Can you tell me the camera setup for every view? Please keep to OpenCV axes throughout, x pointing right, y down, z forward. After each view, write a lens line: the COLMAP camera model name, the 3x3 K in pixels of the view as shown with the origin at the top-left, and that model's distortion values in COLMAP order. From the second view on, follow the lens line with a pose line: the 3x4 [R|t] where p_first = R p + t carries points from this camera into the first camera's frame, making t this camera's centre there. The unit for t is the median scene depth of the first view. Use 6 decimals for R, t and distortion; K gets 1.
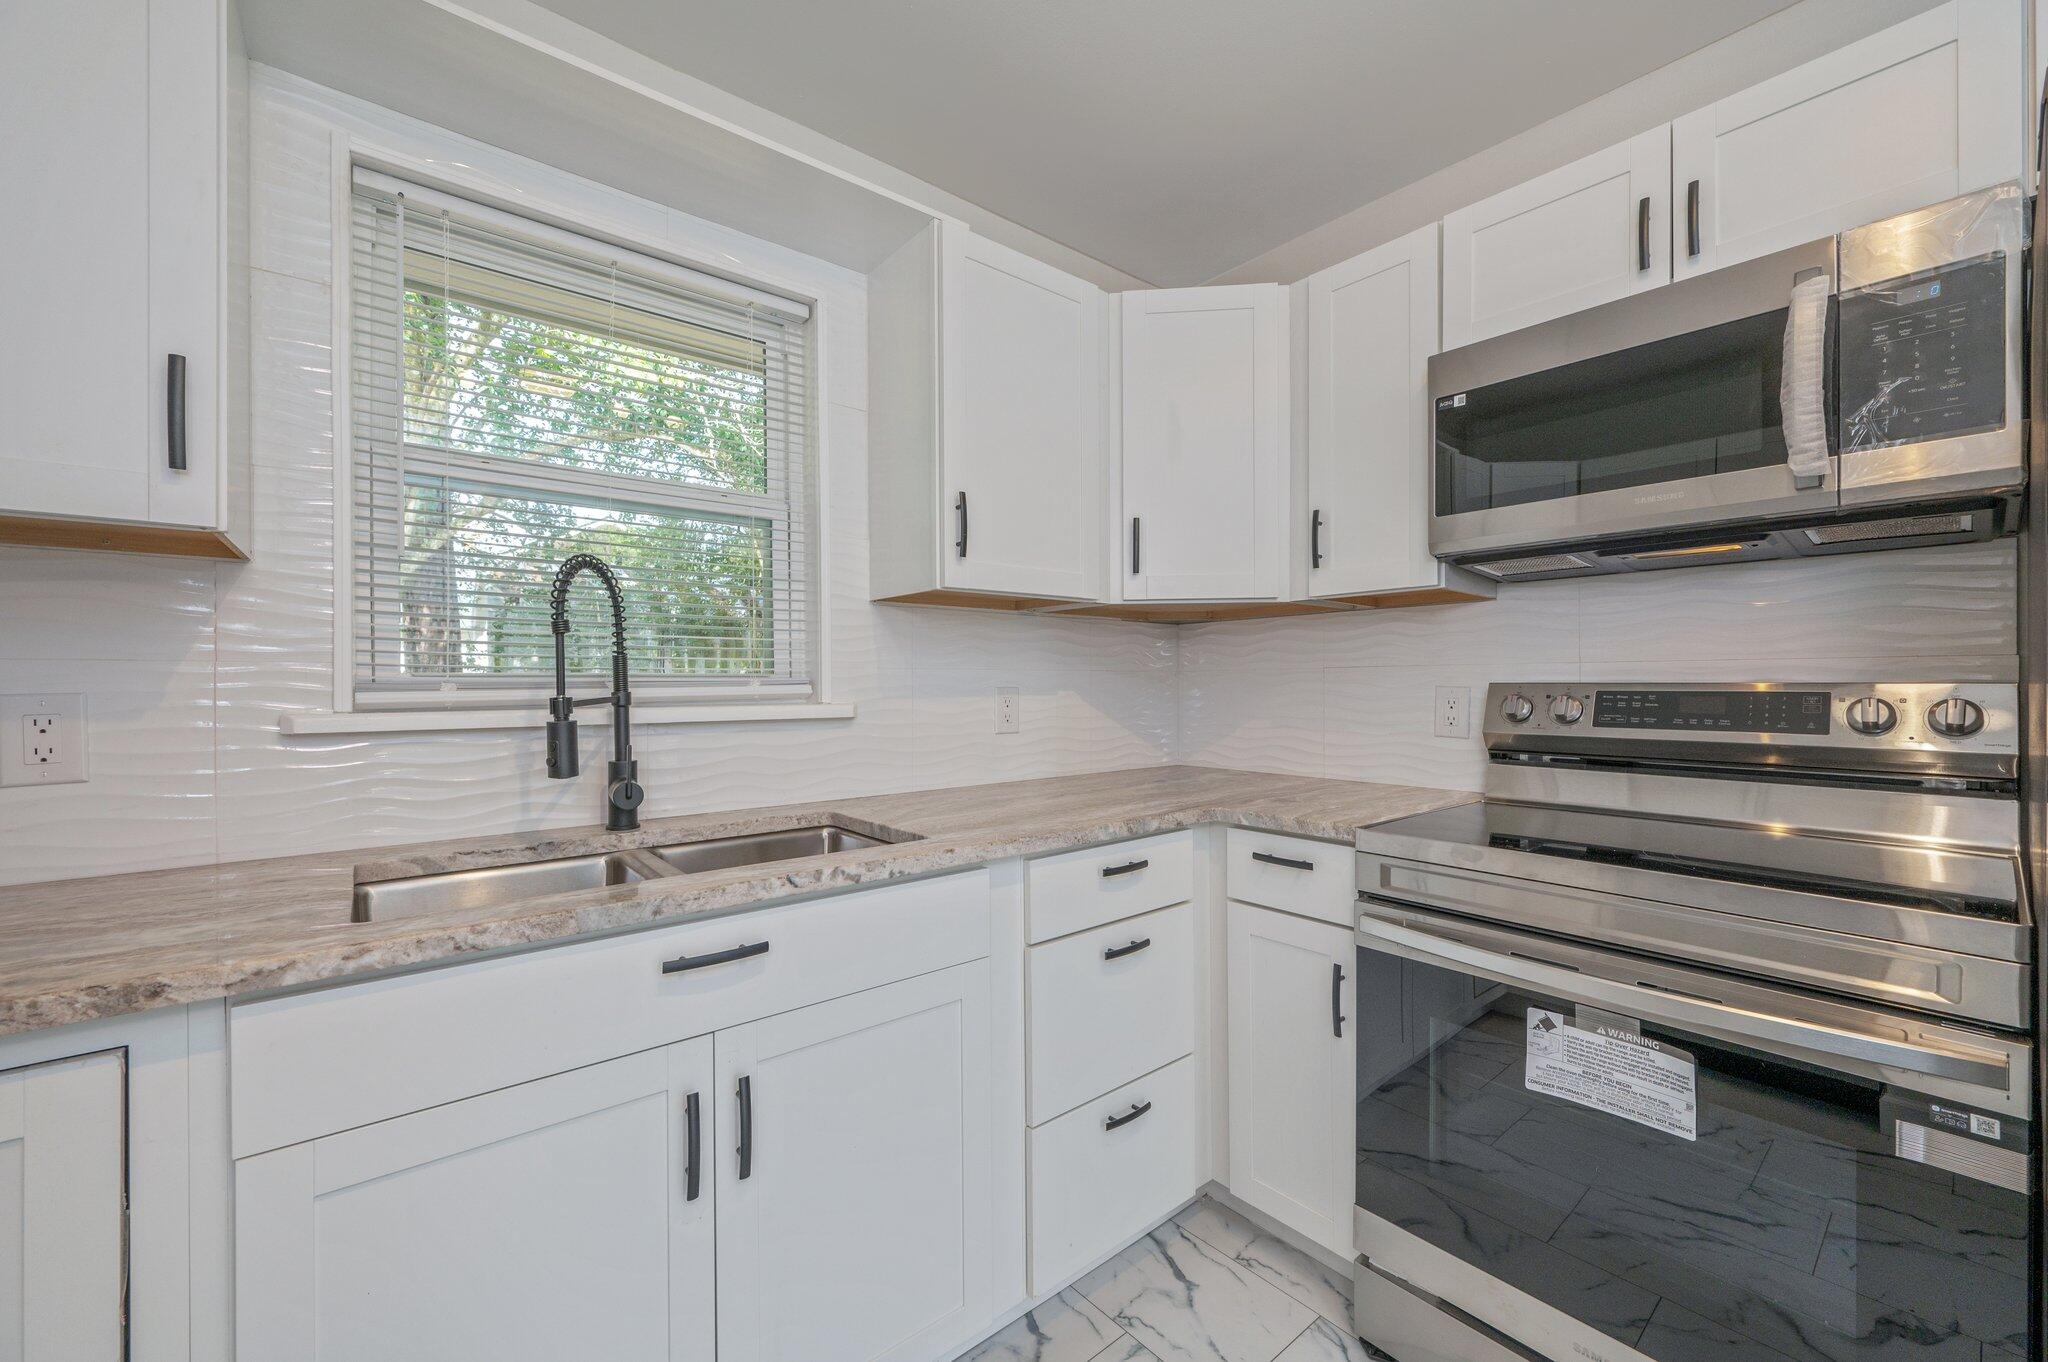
lens RADIAL K [[813.3, 0, 1033.3], [0, 813.3, 681.0], [0, 0, 1]] dist [-0.003414, -0.000387]
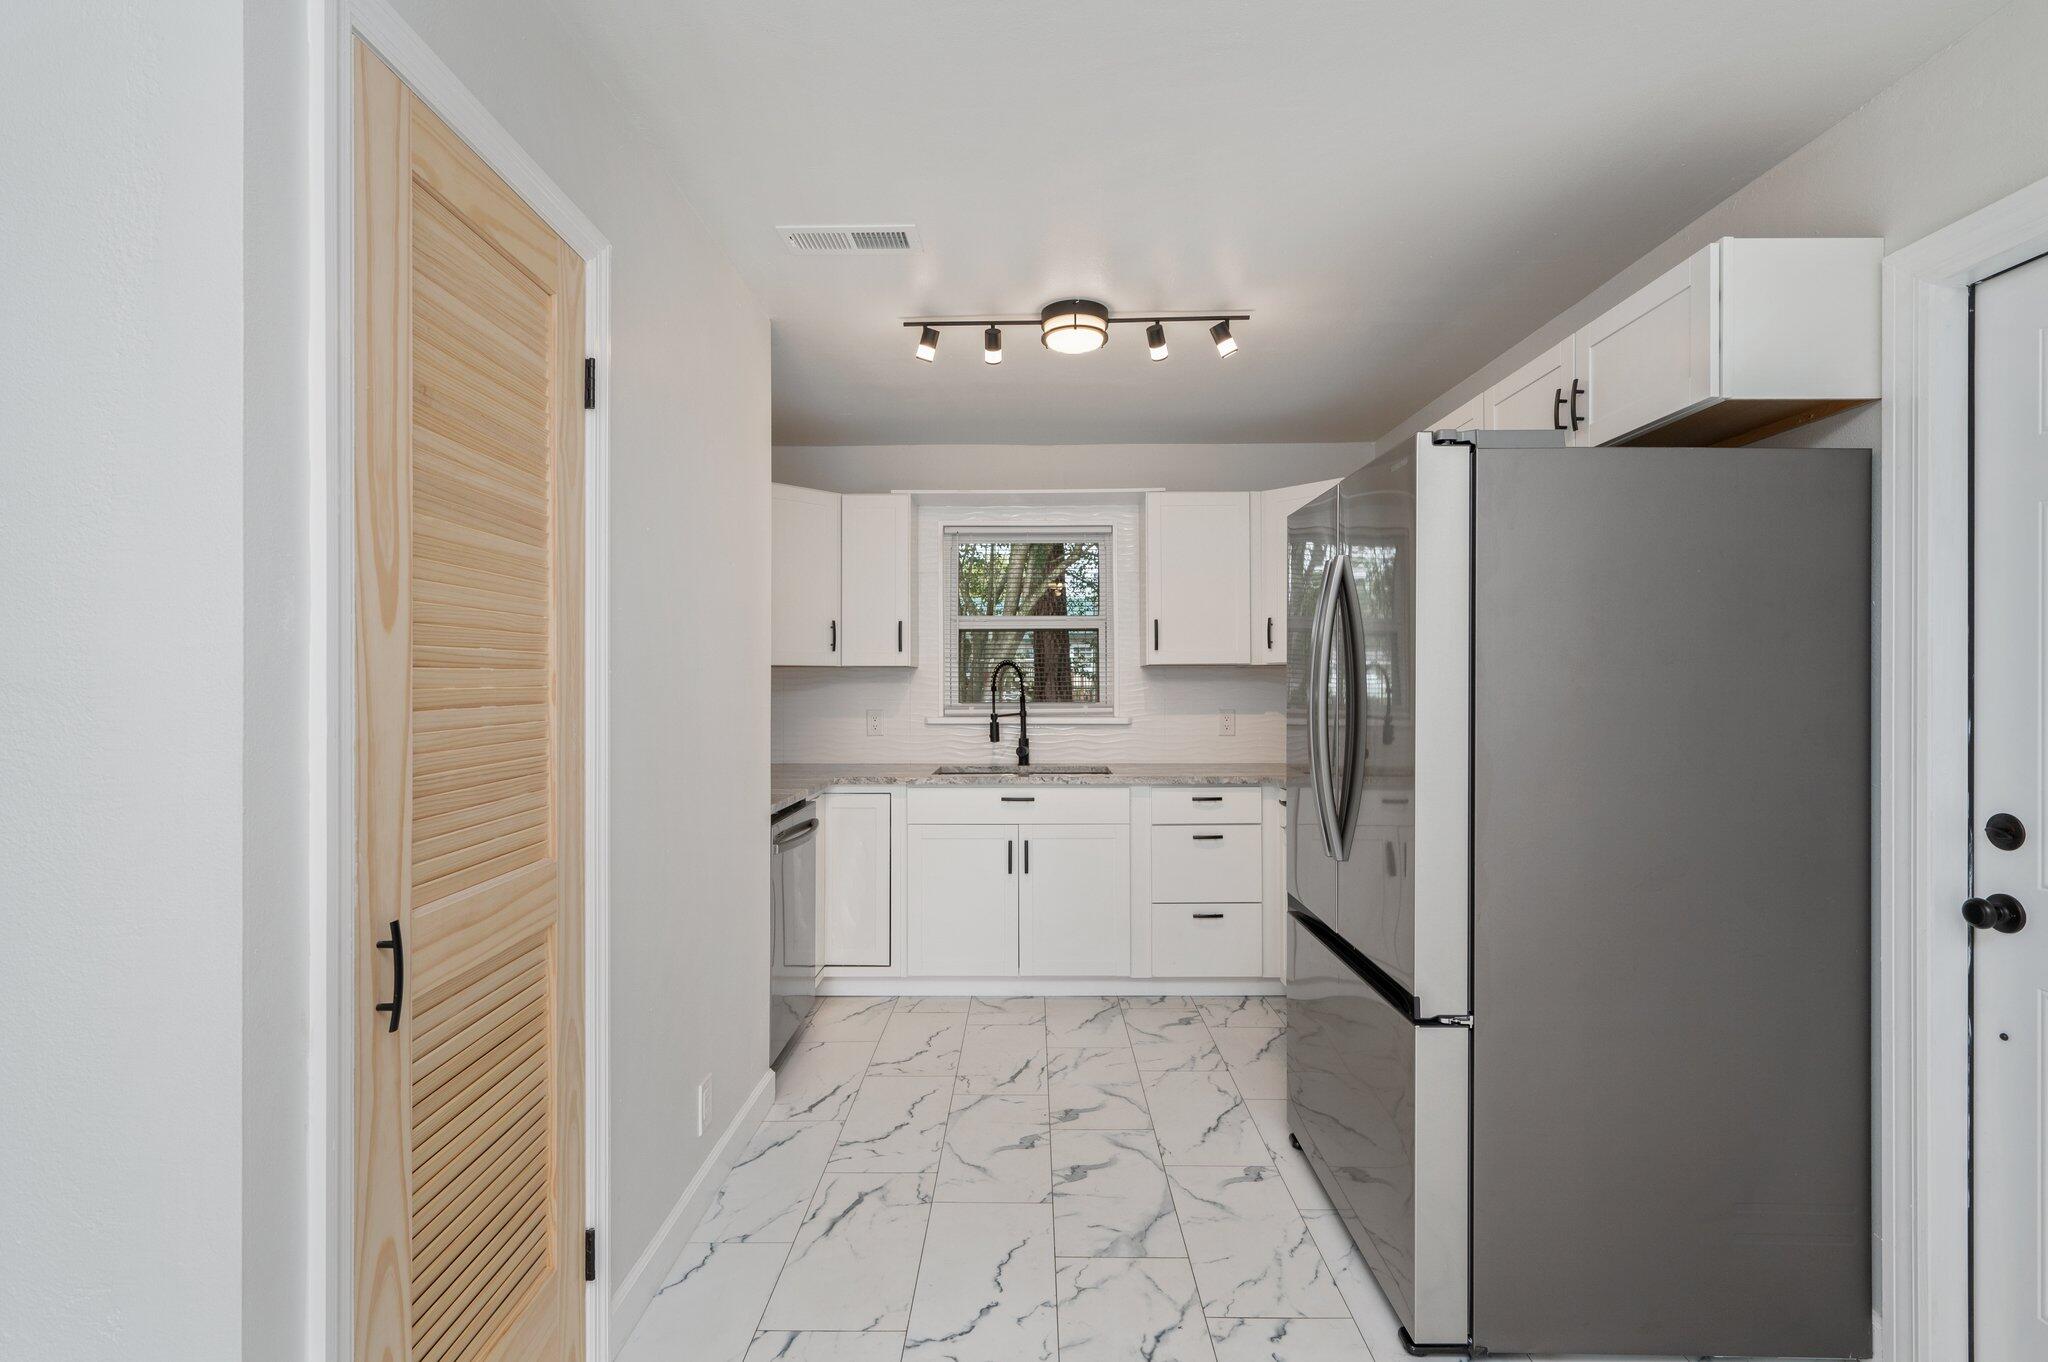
lens RADIAL K [[939.0, 0, 1024.4], [0, 939.0, 666.8], [0, 0, 1]] dist [0.003612, -0.000627]
pose [[0.762671, -0.007698, -0.646741, 1.466810], [-0.000391, 0.999923, -0.012363, -0.093041], [0.646786, 0.009682, 0.762610, -1.299138]]
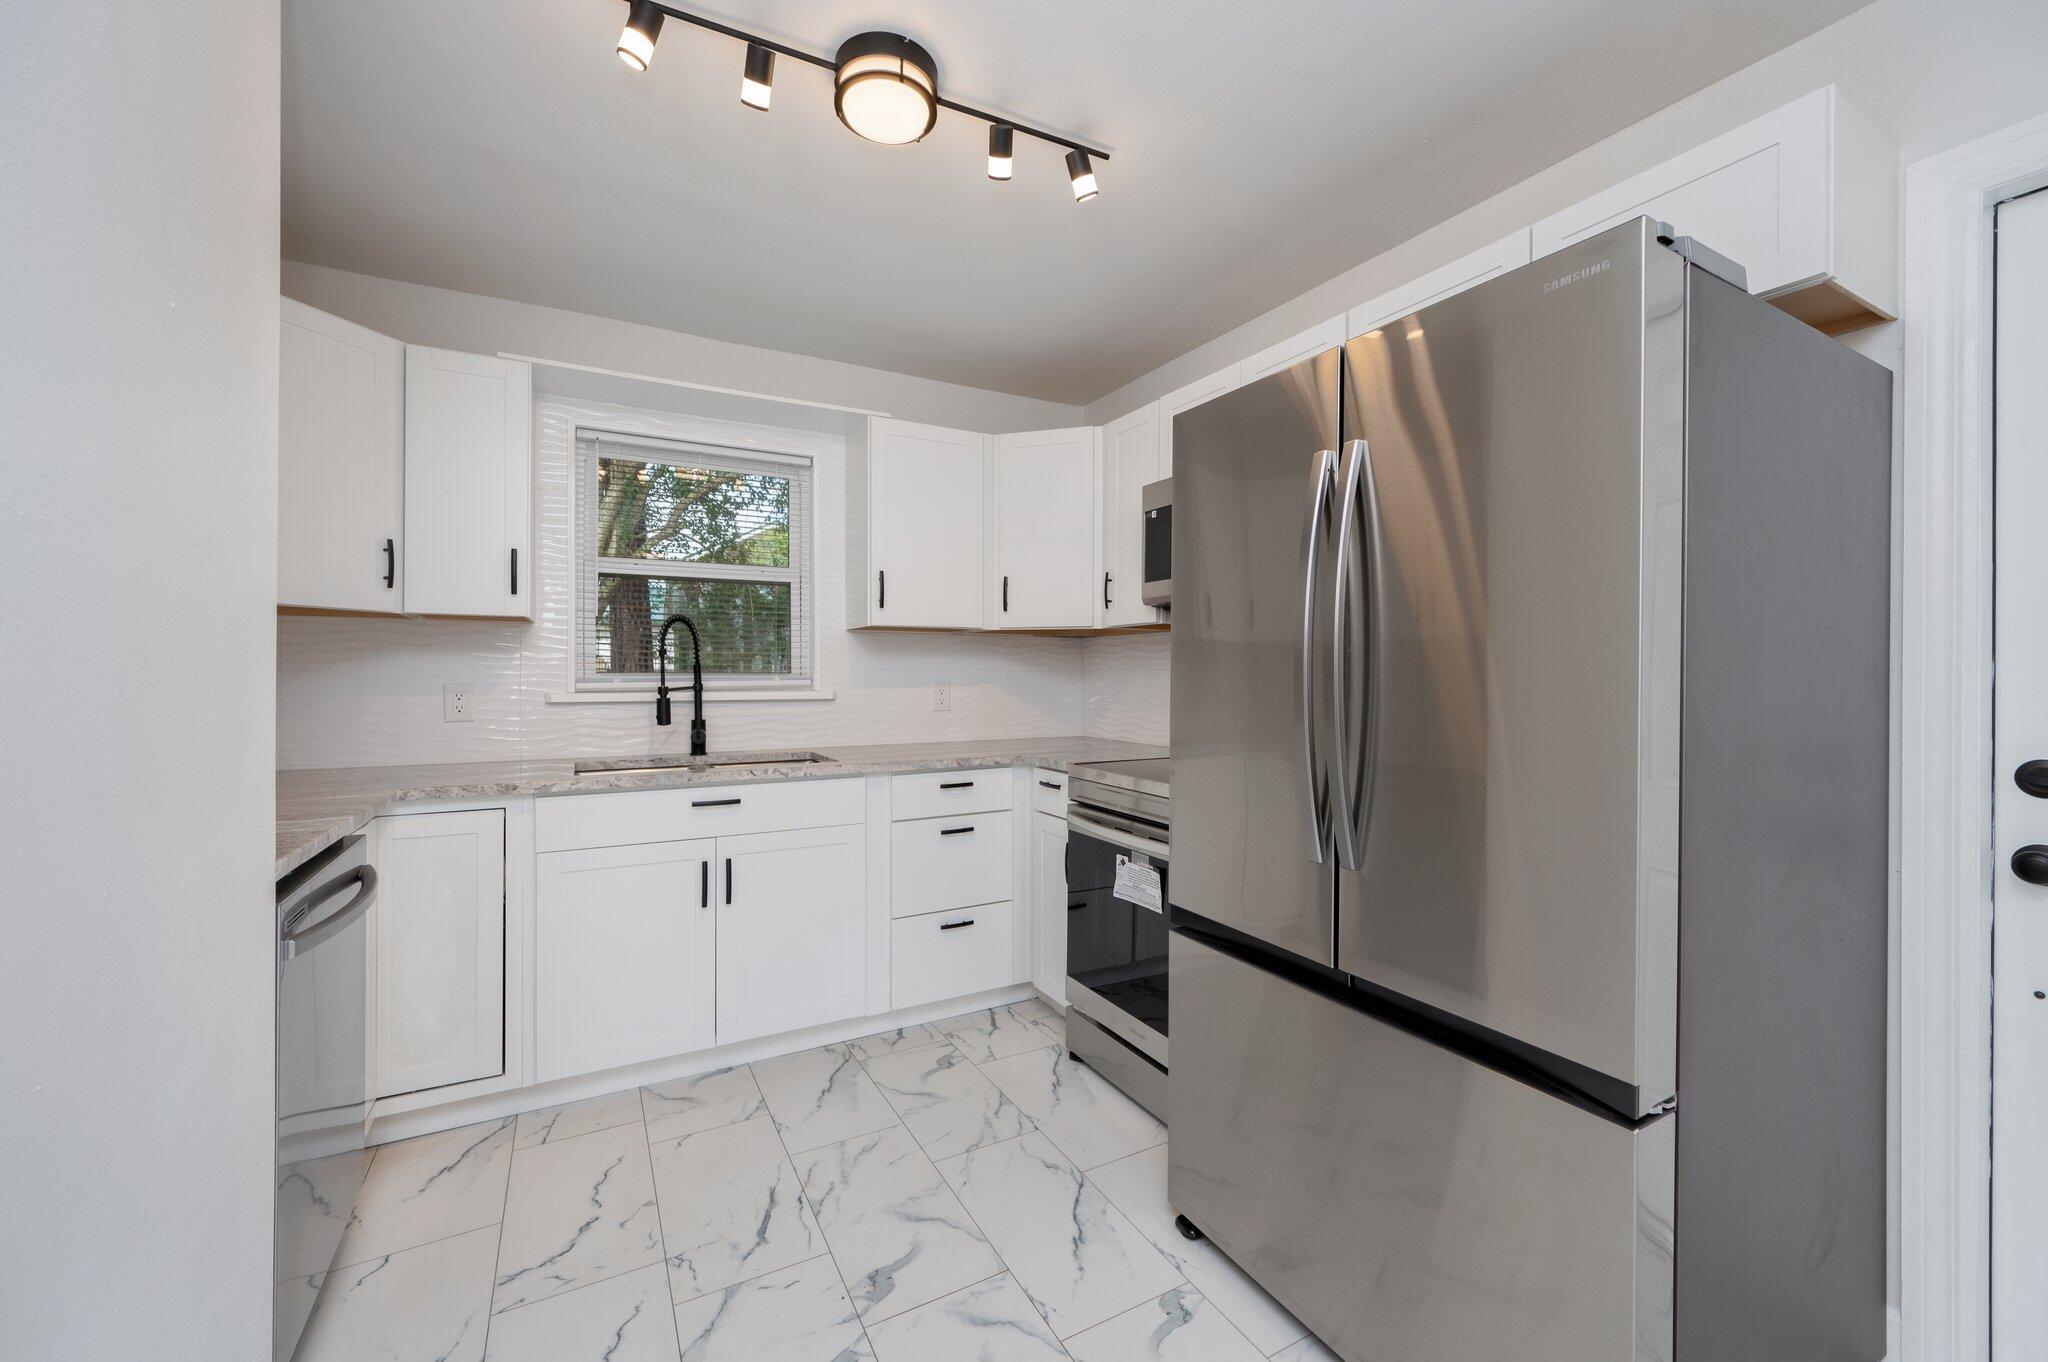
lens RADIAL K [[813.3, 0, 1030.3], [0, 813.3, 667.7], [0, 0, 1]] dist [-0.003414, -0.000387]
pose [[0.982535, 0.005104, -0.186008, 0.656759], [-0.005538, 0.999983, -0.001818, -0.026532], [0.185995, 0.002817, 0.982547, -0.783913]]
